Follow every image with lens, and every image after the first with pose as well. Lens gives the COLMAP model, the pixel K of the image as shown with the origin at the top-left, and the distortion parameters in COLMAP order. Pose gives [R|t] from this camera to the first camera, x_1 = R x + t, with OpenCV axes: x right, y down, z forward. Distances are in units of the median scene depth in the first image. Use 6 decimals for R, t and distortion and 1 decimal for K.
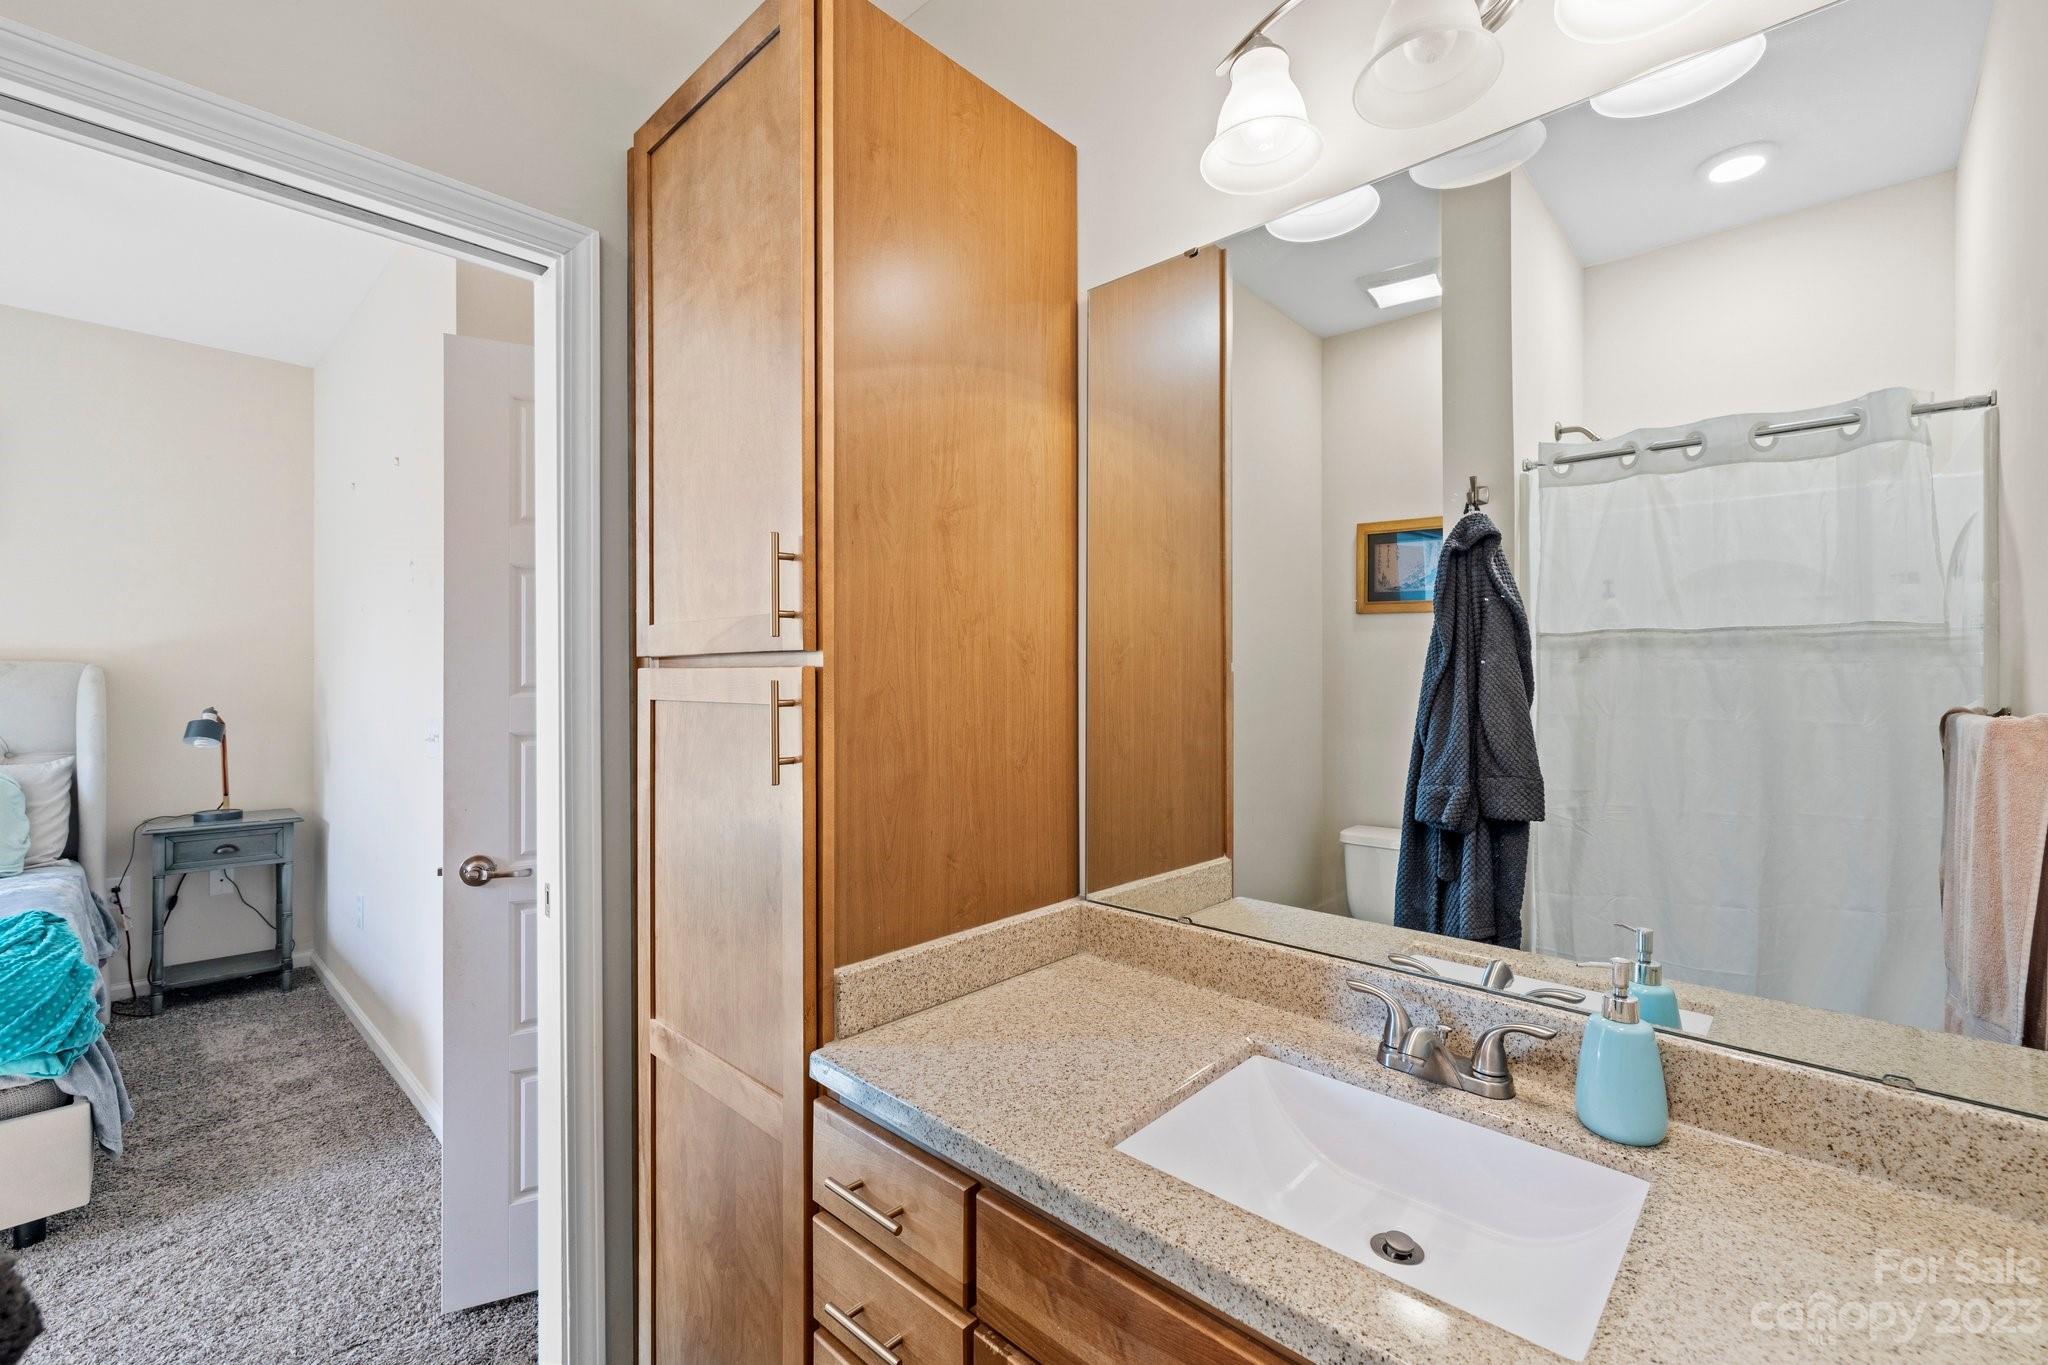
lens RADIAL K [[868.9, 0, 1025.0], [0, 868.9, 682.0], [0, 0, 1]] dist [-0.002222, -0.000033]
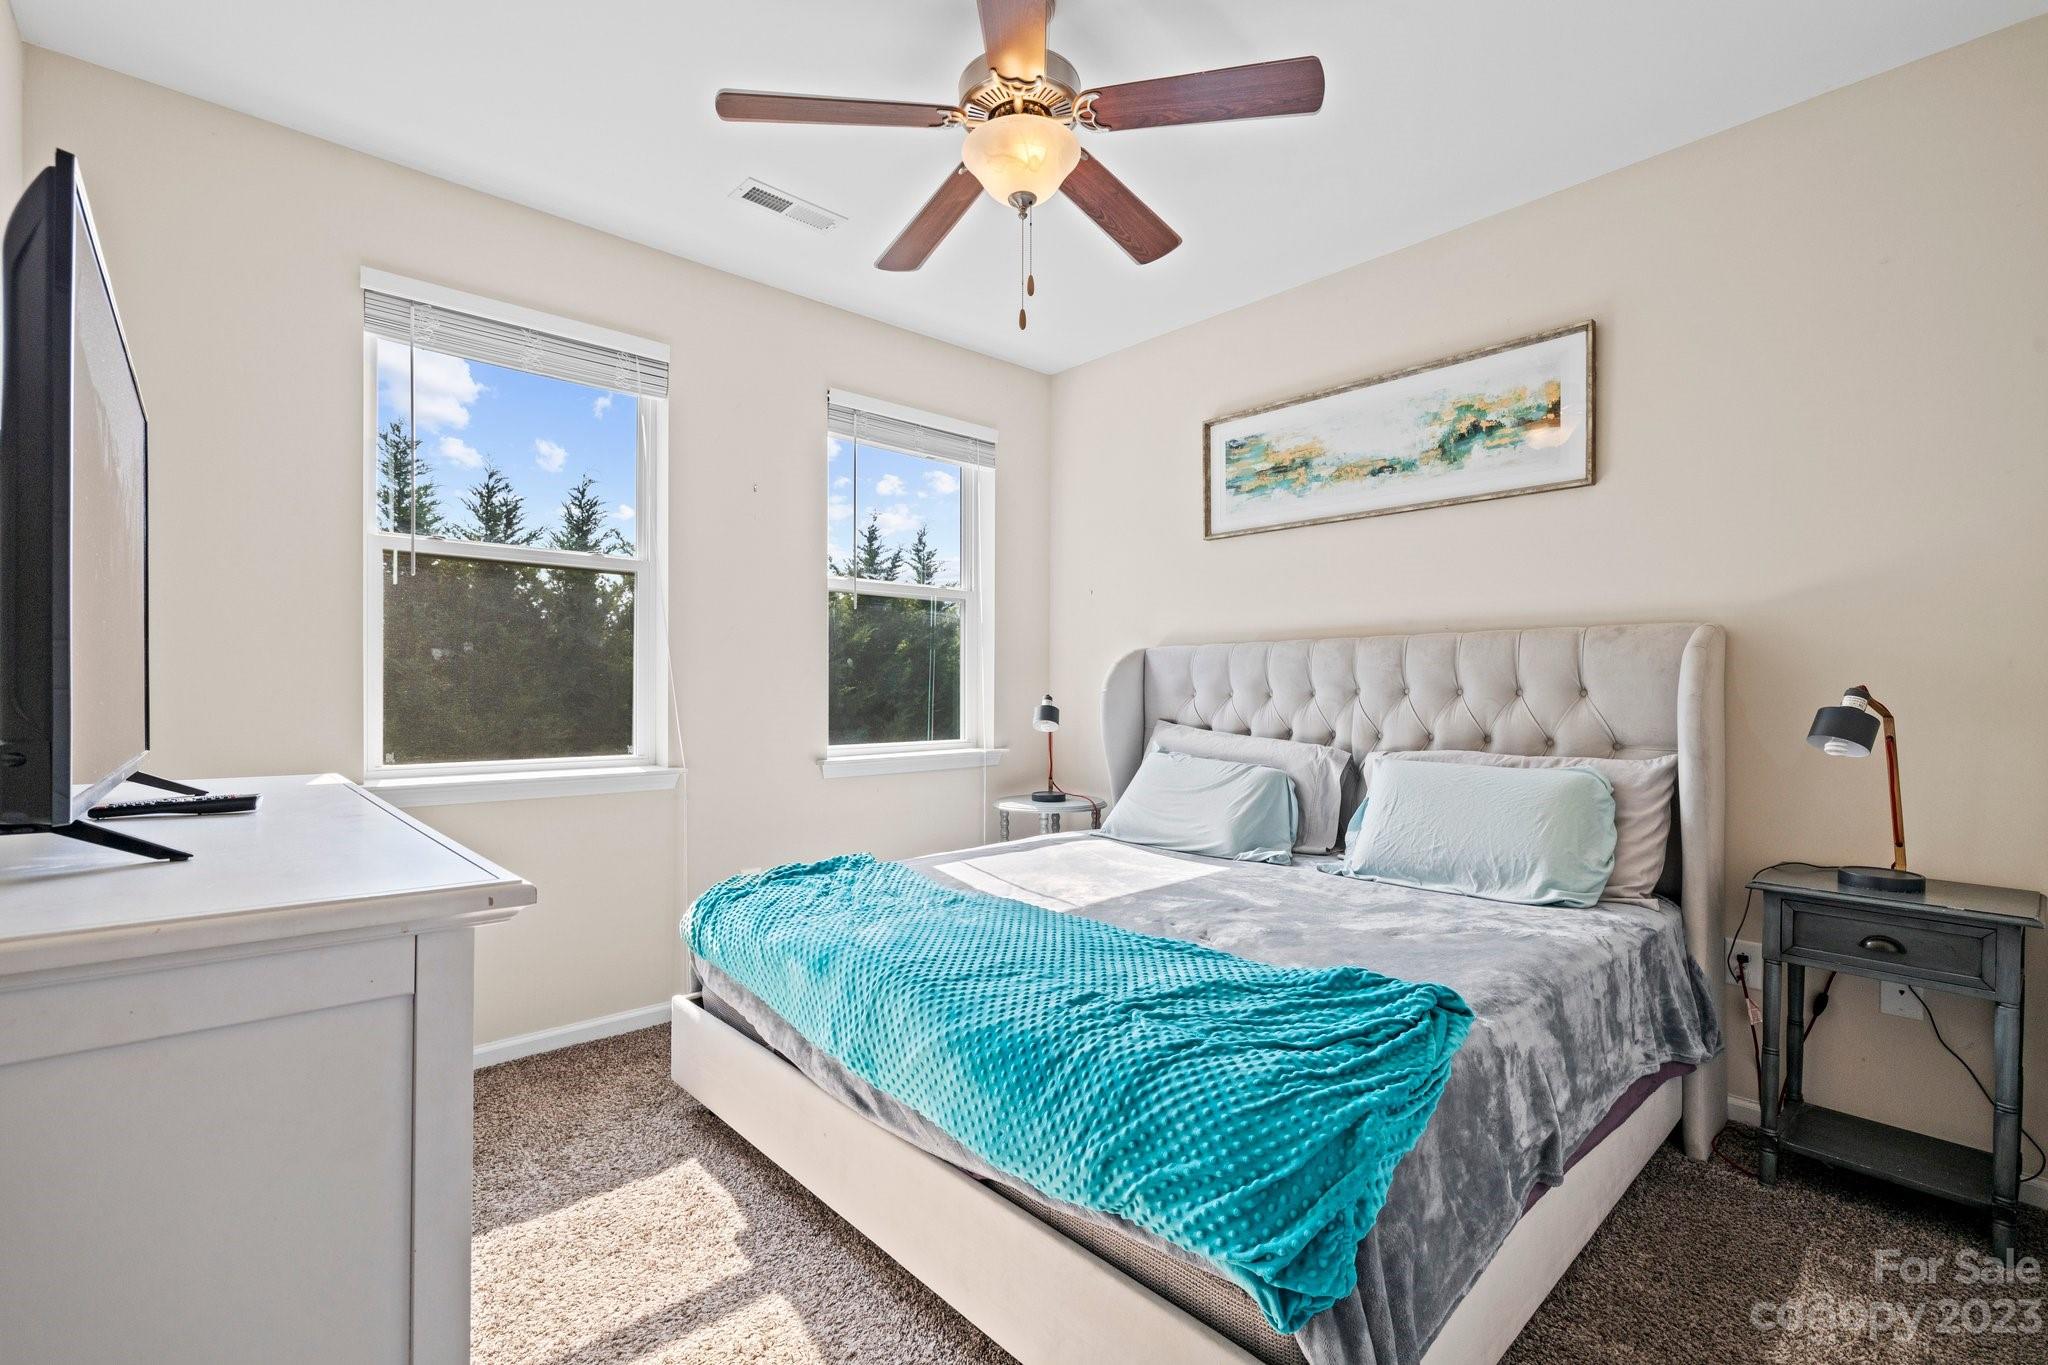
lens RADIAL K [[898.0, 0, 1024.9], [0, 898.0, 698.6], [0, 0, 1]] dist [-0.003027, -0.000394]
pose [[-0.072682, 0.007826, -0.997324, -0.334958], [-0.009293, 0.999920, 0.008524, 0.039079], [0.997312, 0.009888, -0.072603, 0.524733]]
